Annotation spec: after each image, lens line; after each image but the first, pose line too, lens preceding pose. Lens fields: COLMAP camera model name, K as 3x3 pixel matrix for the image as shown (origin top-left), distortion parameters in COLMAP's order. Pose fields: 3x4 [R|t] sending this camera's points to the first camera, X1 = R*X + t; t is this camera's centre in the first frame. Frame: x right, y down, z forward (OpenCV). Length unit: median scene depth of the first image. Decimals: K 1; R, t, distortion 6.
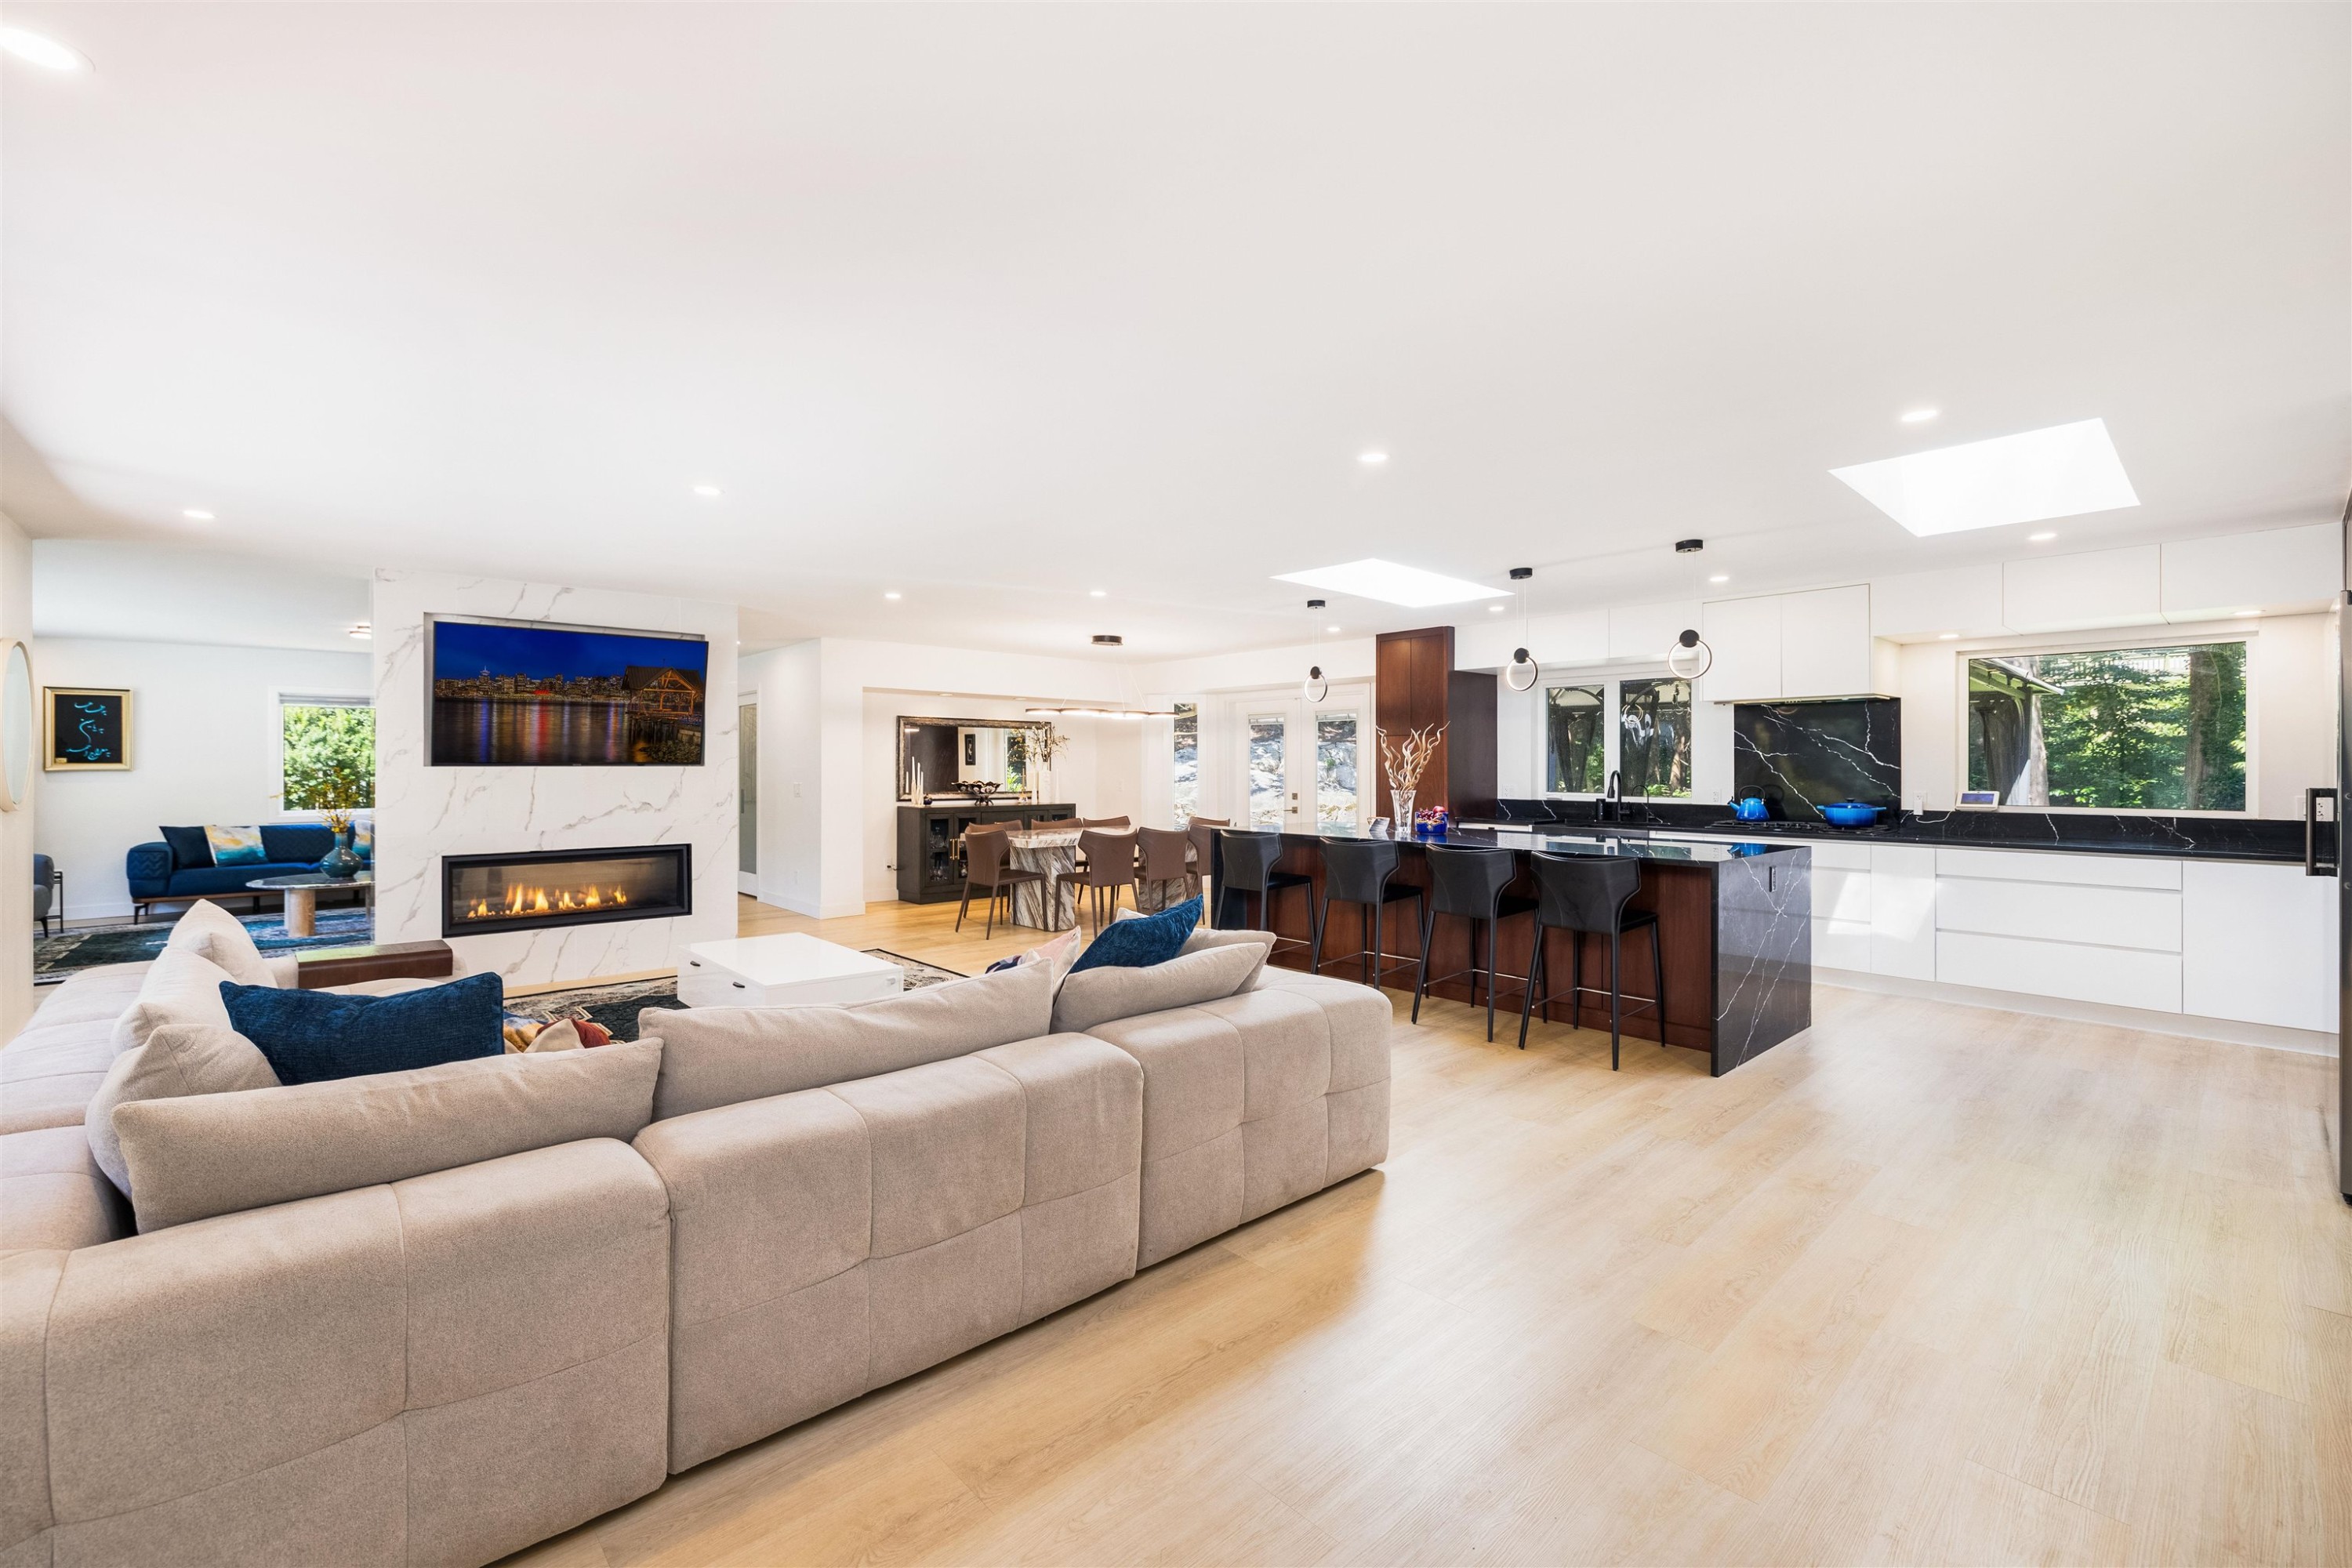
lens RADIAL K [[978.4, 0, 1211.7], [0, 978.4, 757.6], [0, 0, 1]] dist [0.004420, -0.000517]
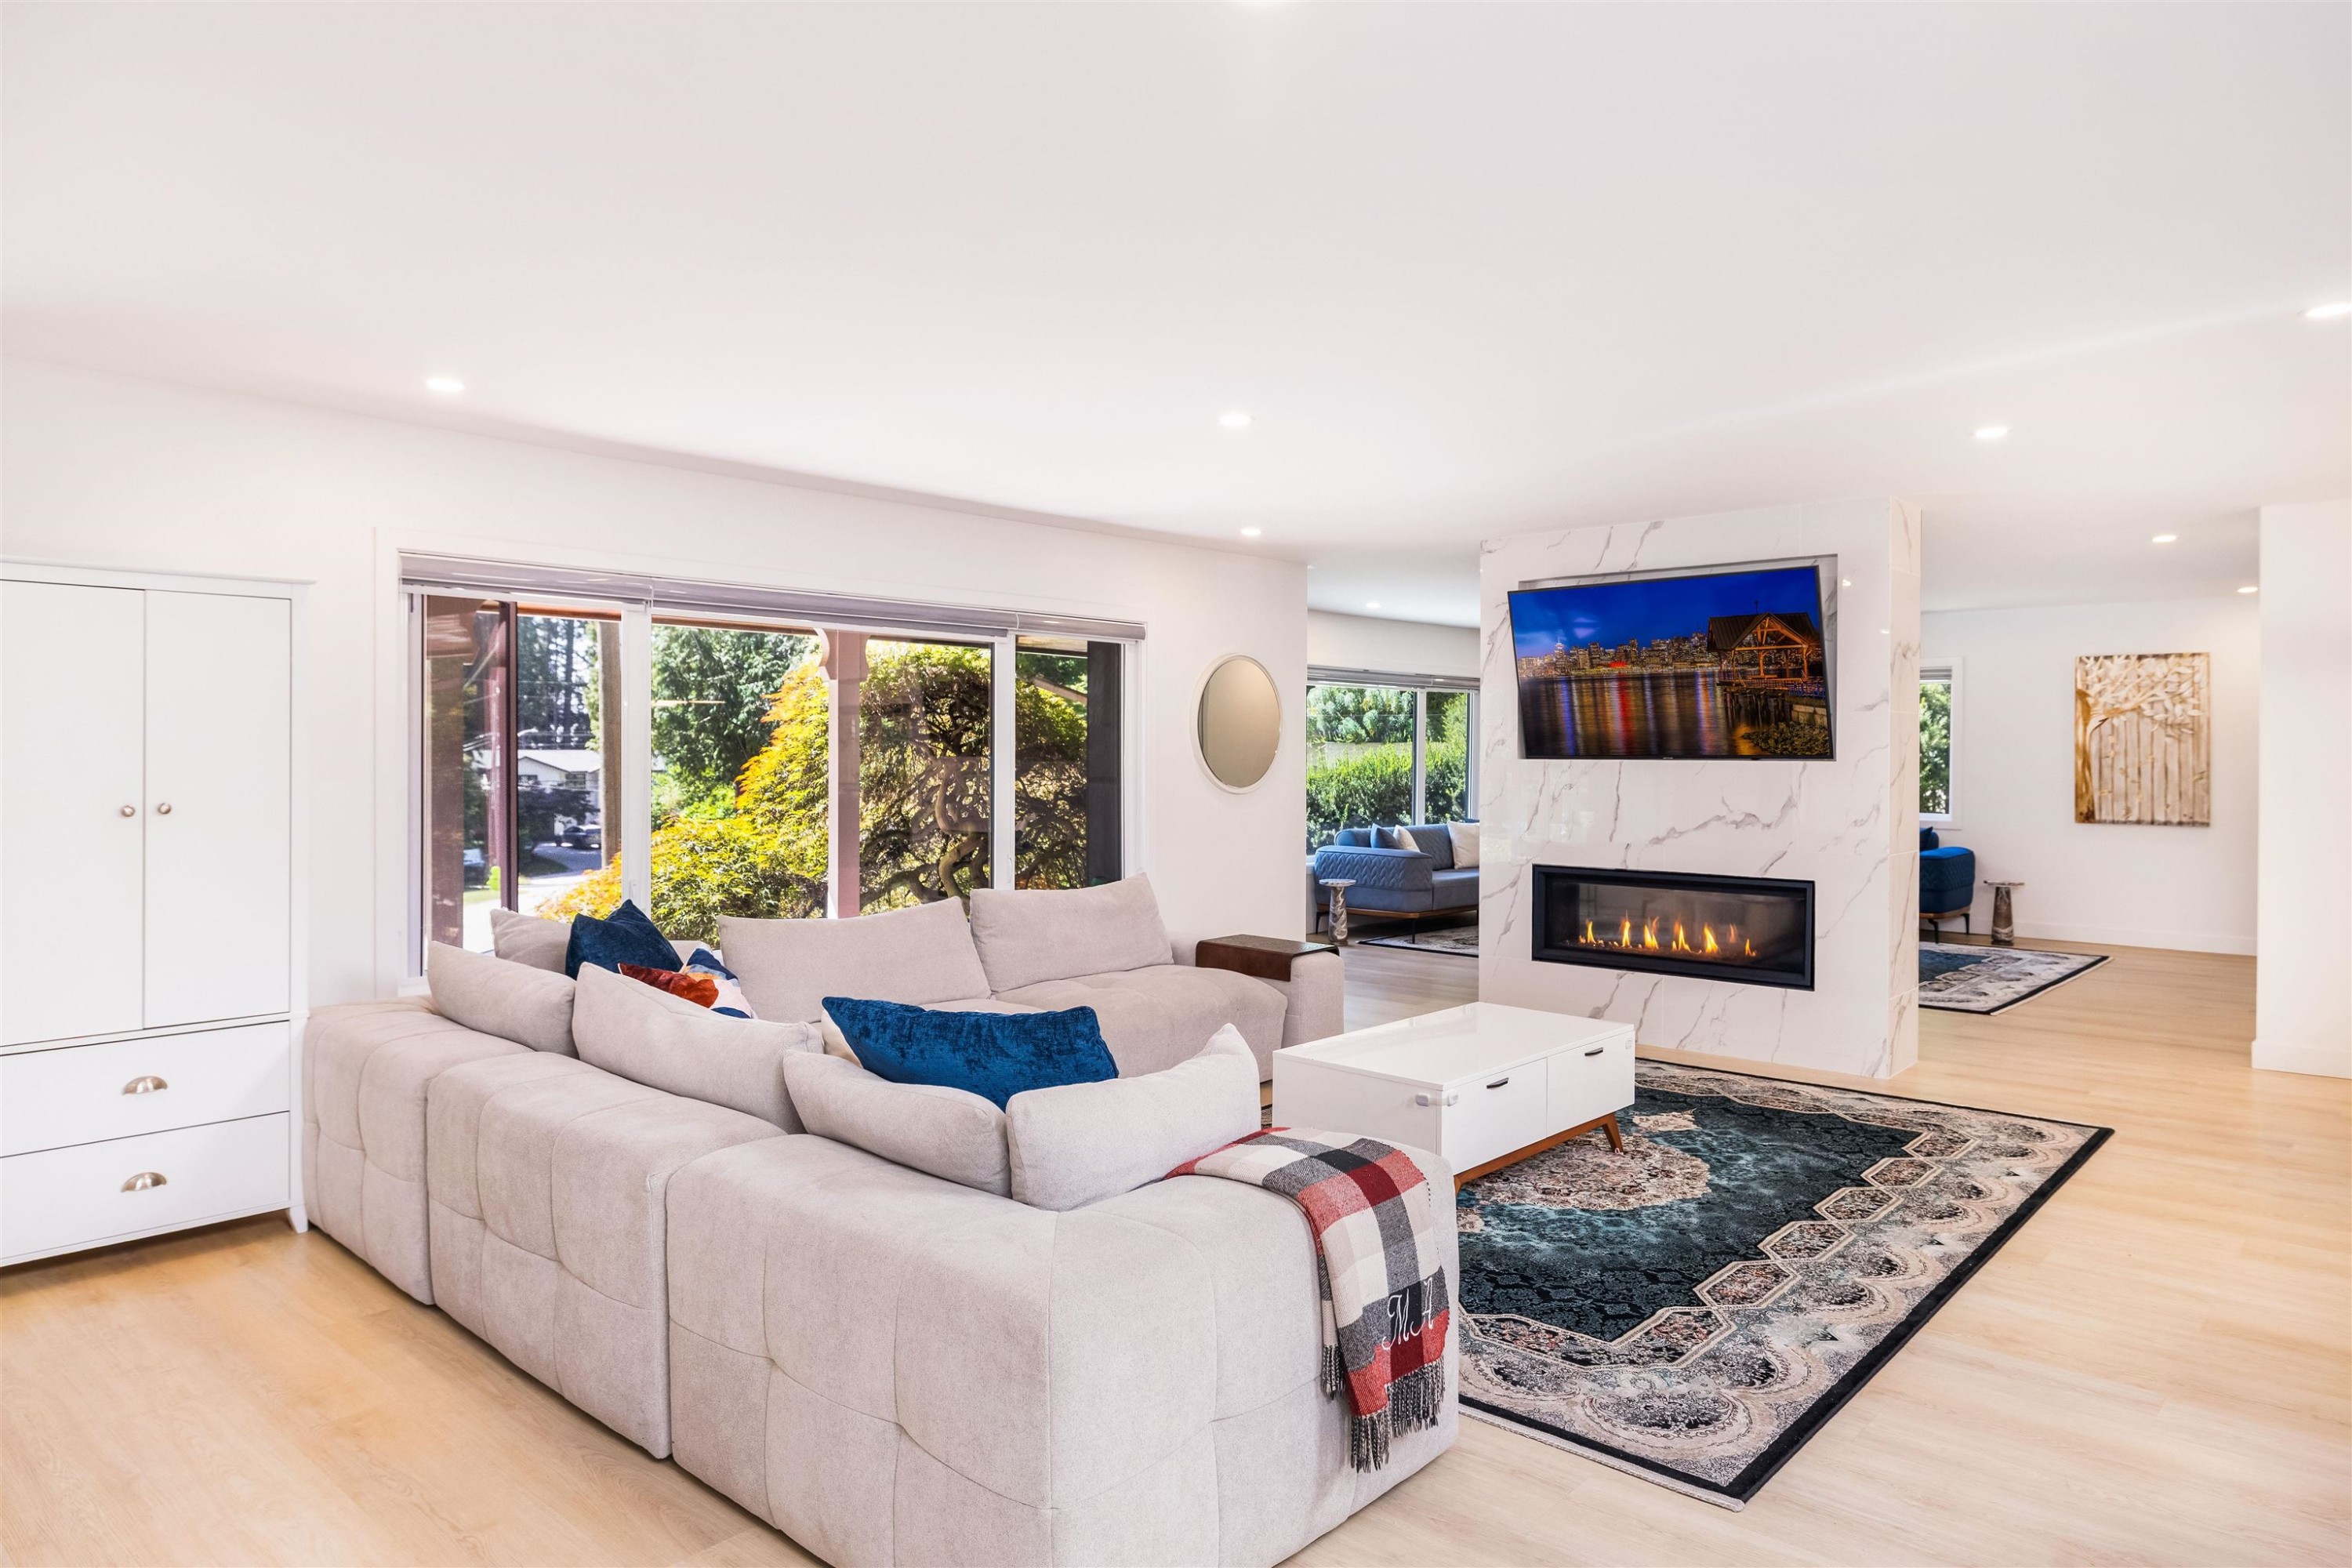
lens RADIAL K [[1458.0, 0, 1131.8], [0, 1458.0, 747.2], [0, 0, 1]] dist [-0.003646, 0.003835]
pose [[0.069522, -0.002357, -0.997578, 0.411056], [0.006414, 0.999978, -0.001916, -0.001509], [0.997560, -0.006265, 0.069536, 0.505267]]
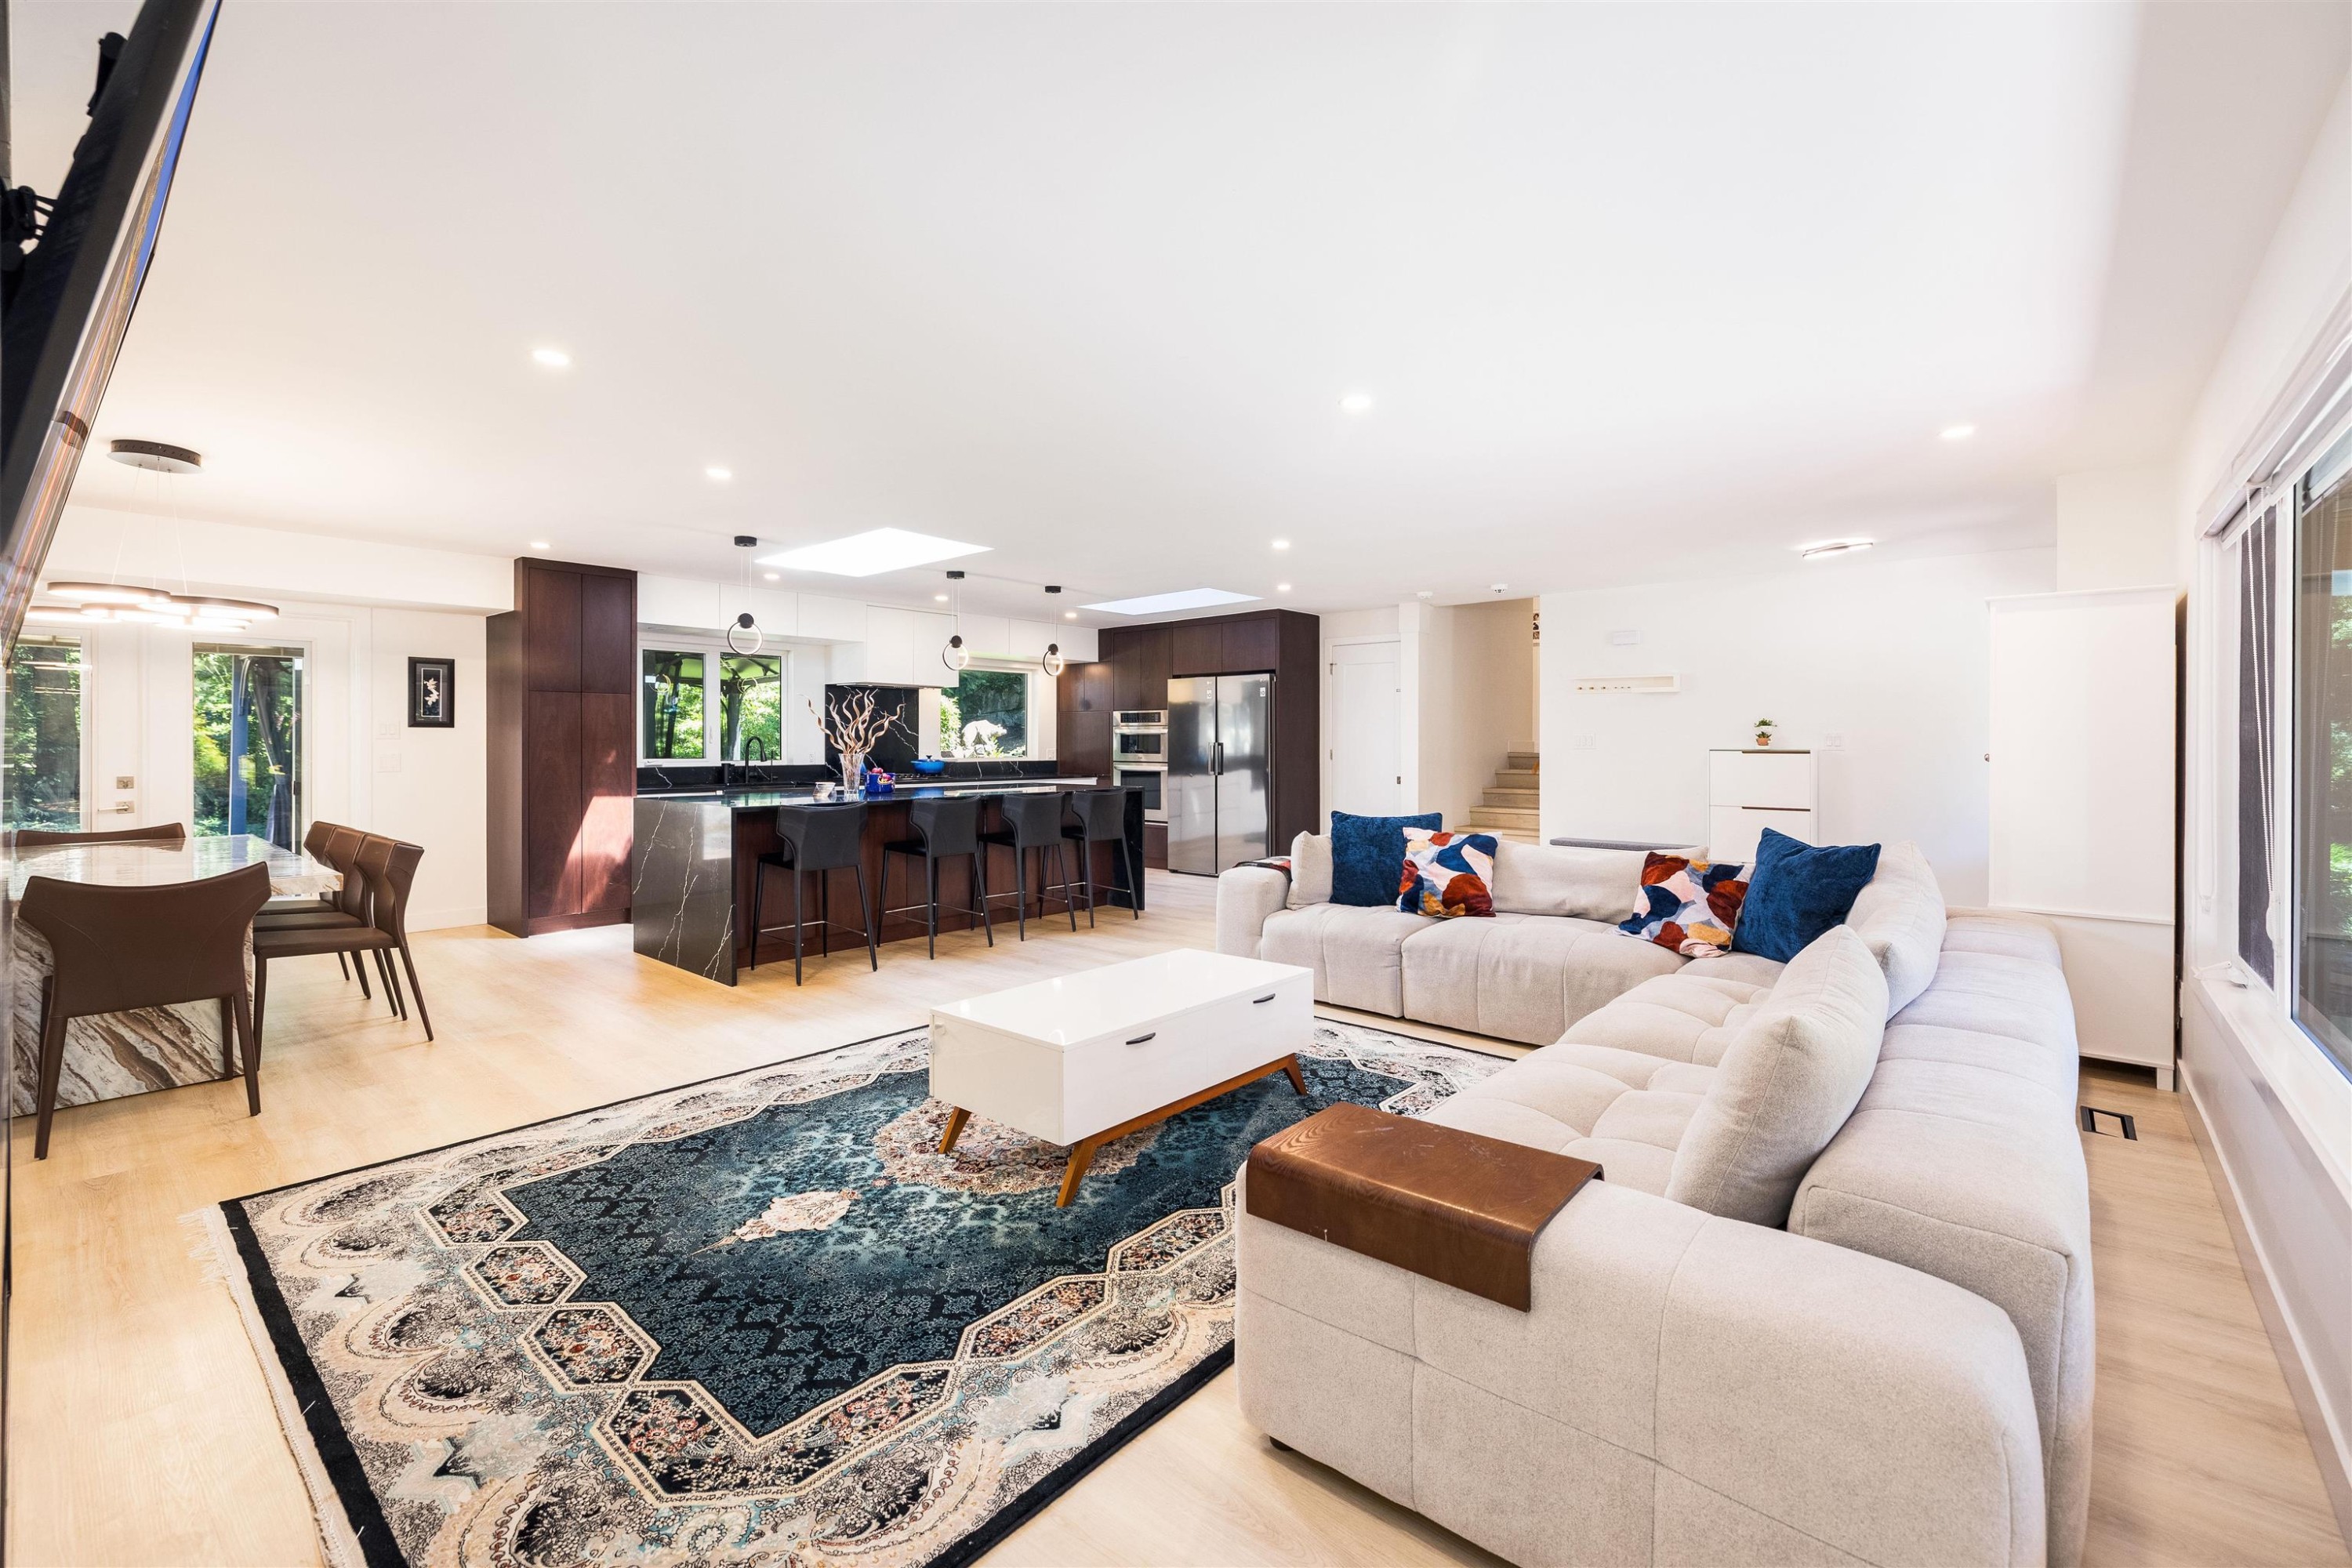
lens RADIAL K [[1003.3, 0, 1181.9], [0, 1003.3, 749.1], [0, 0, 1]] dist [0.001235, 0.000361]
pose [[-0.106257, -0.006567, 0.994317, -0.859735], [-0.010221, 0.999933, 0.005512, 0.018294], [-0.994286, -0.009577, -0.106317, 0.757573]]
